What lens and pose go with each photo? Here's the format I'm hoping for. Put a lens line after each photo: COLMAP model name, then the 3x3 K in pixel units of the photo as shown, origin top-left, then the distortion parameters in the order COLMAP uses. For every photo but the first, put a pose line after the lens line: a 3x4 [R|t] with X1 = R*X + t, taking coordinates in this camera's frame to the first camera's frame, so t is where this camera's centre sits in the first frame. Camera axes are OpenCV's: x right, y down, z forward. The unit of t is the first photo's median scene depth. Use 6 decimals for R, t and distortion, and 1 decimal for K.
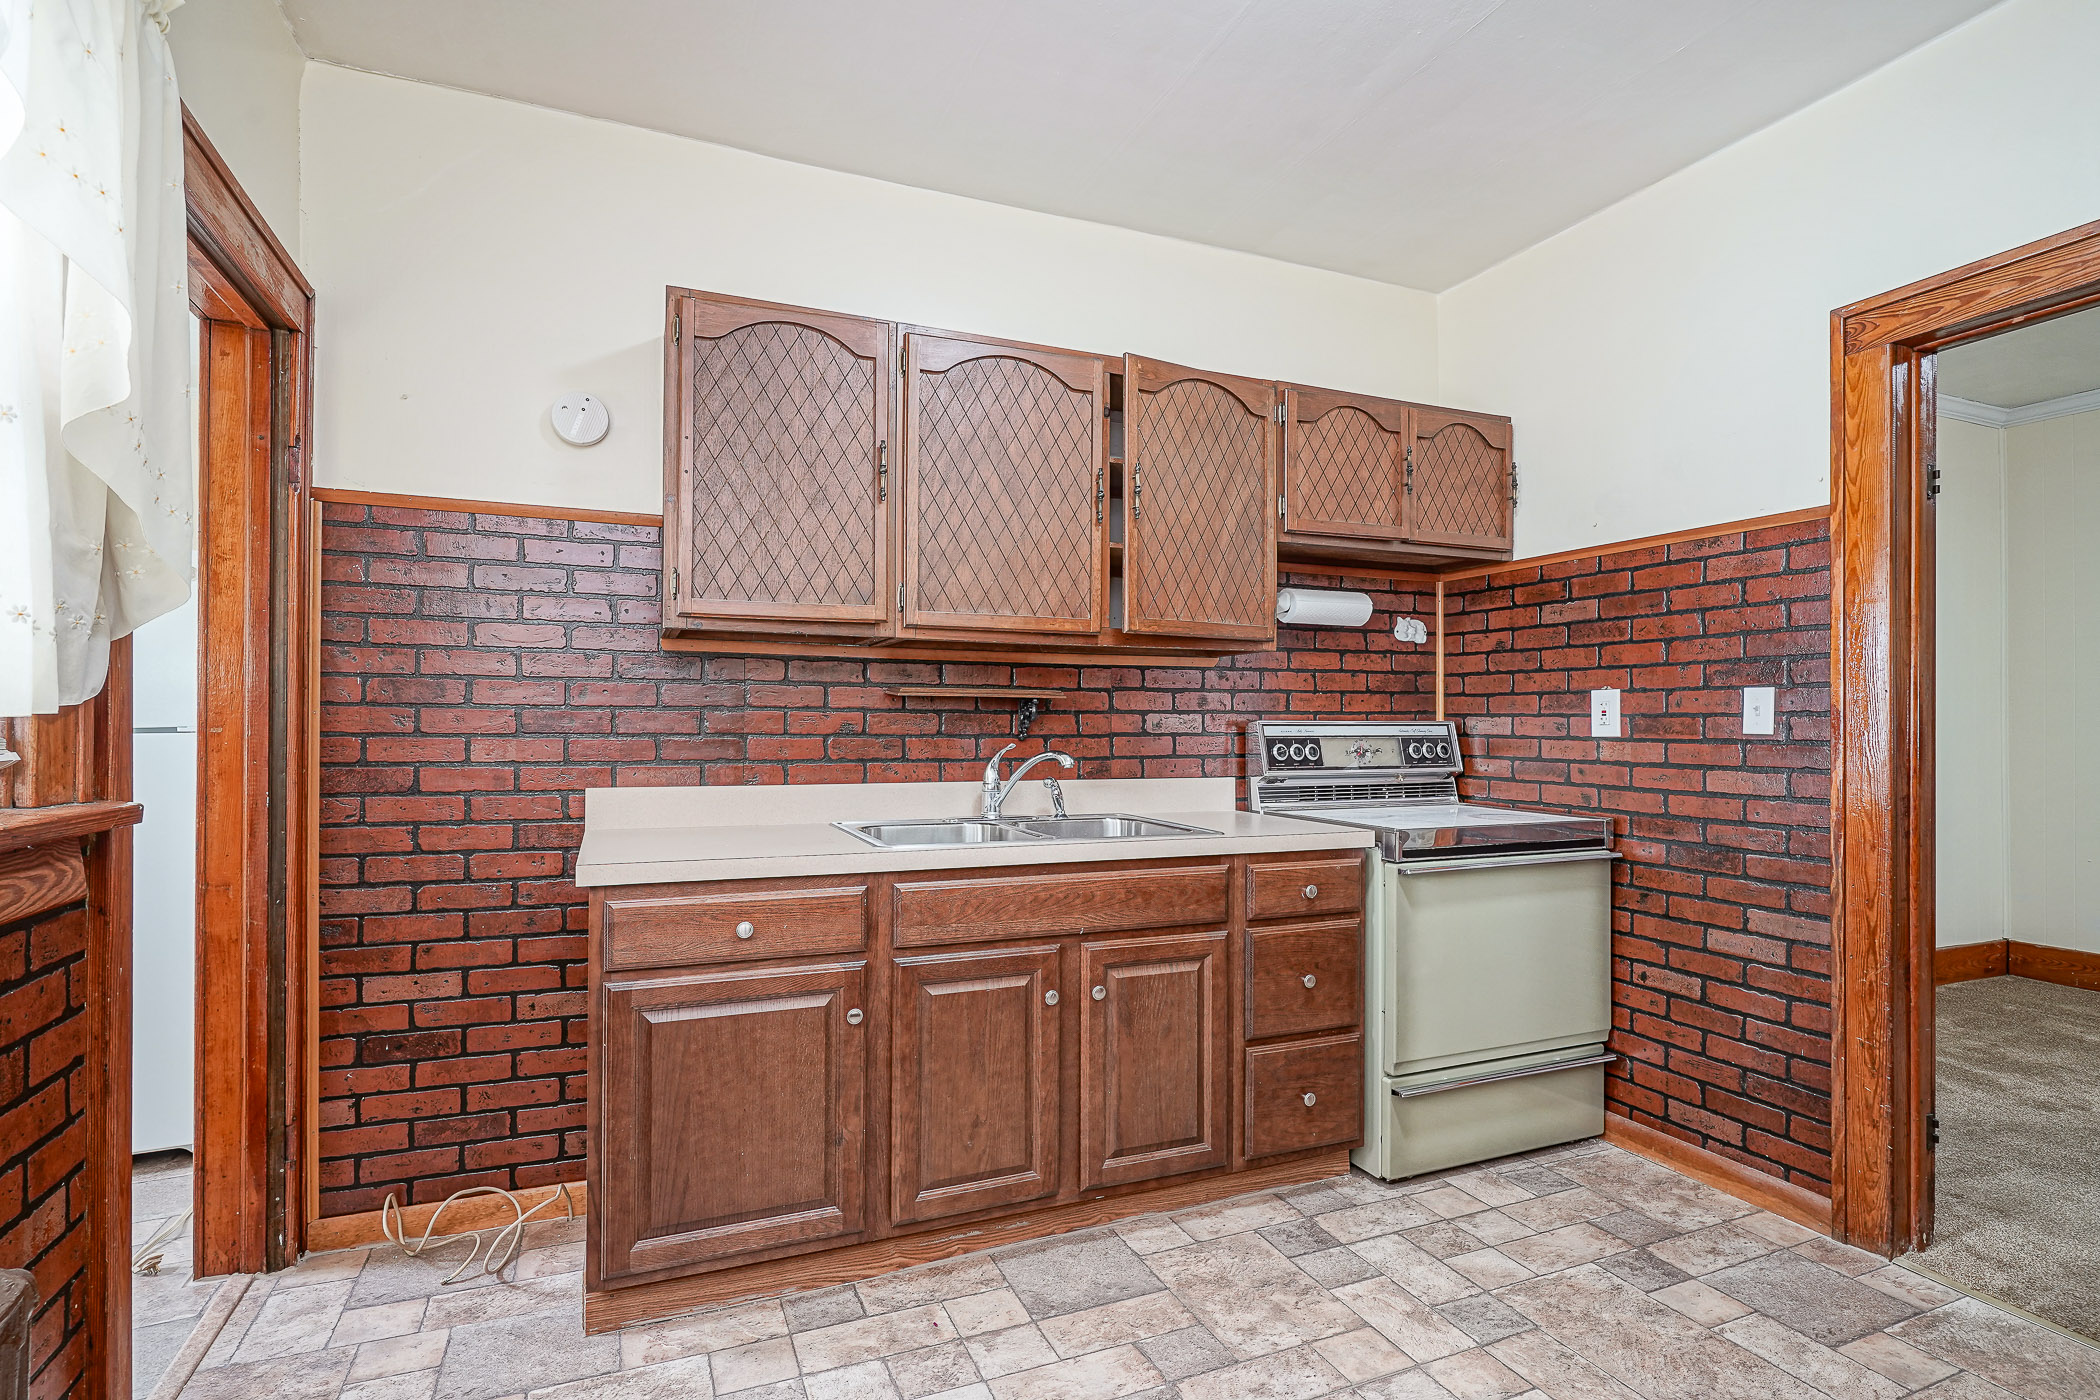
lens RADIAL K [[1043.2, 0, 1035.1], [0, 1043.2, 720.2], [0, 0, 1]] dist [-0.004543, 0.005296]
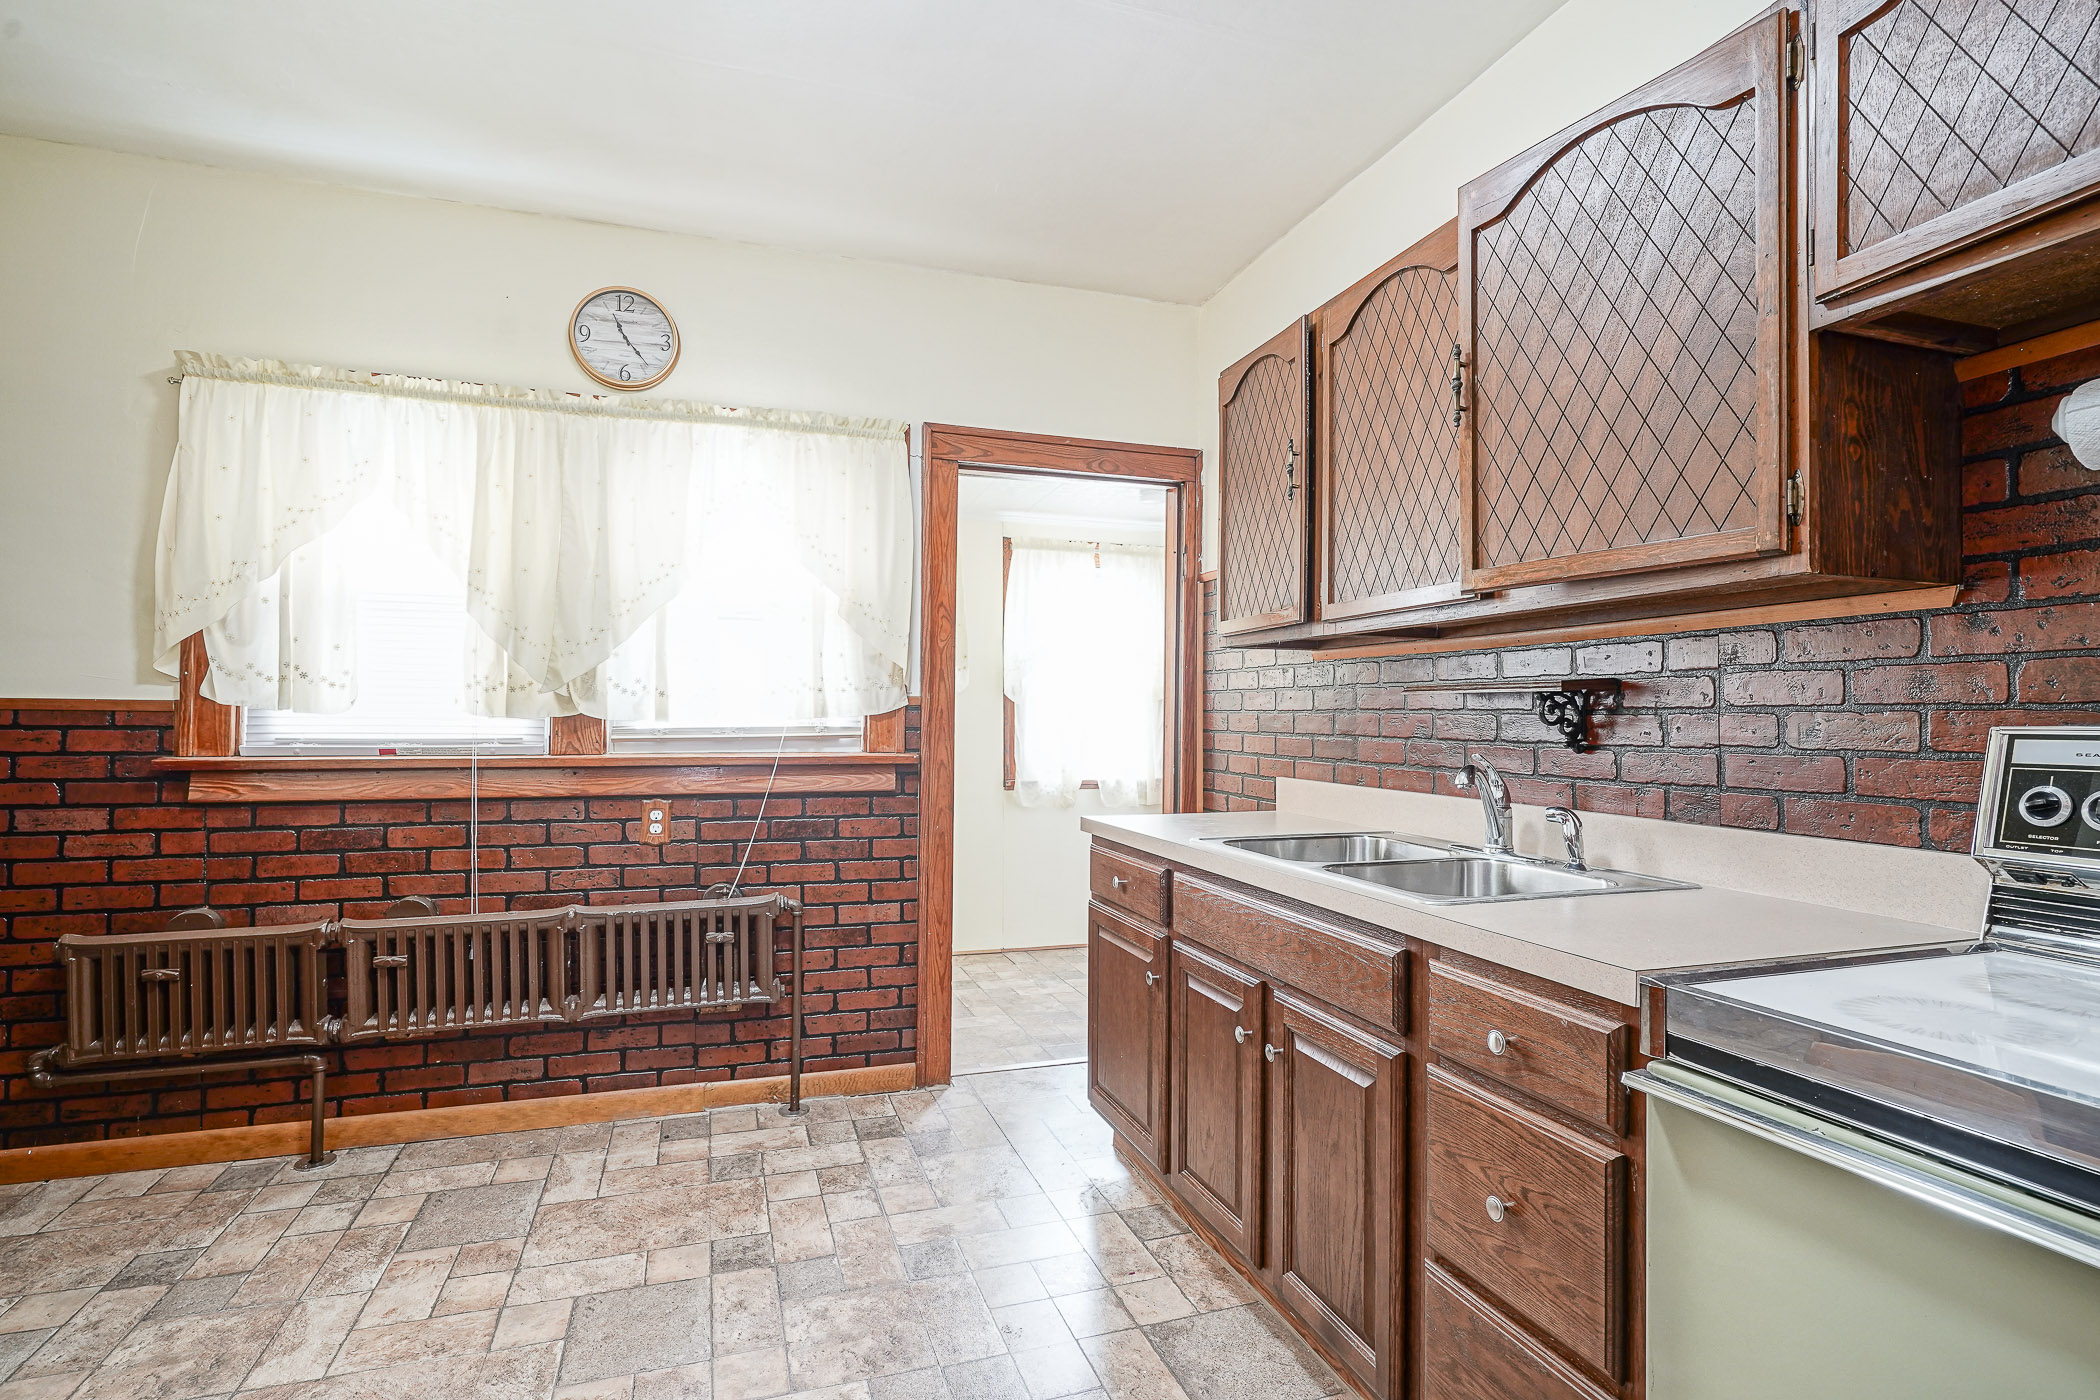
lens RADIAL K [[1043.2, 0, 1100.1], [0, 1043.2, 724.5], [0, 0, 1]] dist [-0.004543, 0.005296]
pose [[-0.049548, 0.001301, -0.998771, 0.784708], [-0.007023, 0.999974, 0.001651, 0.001599], [0.998747, 0.007097, -0.049537, 0.800262]]
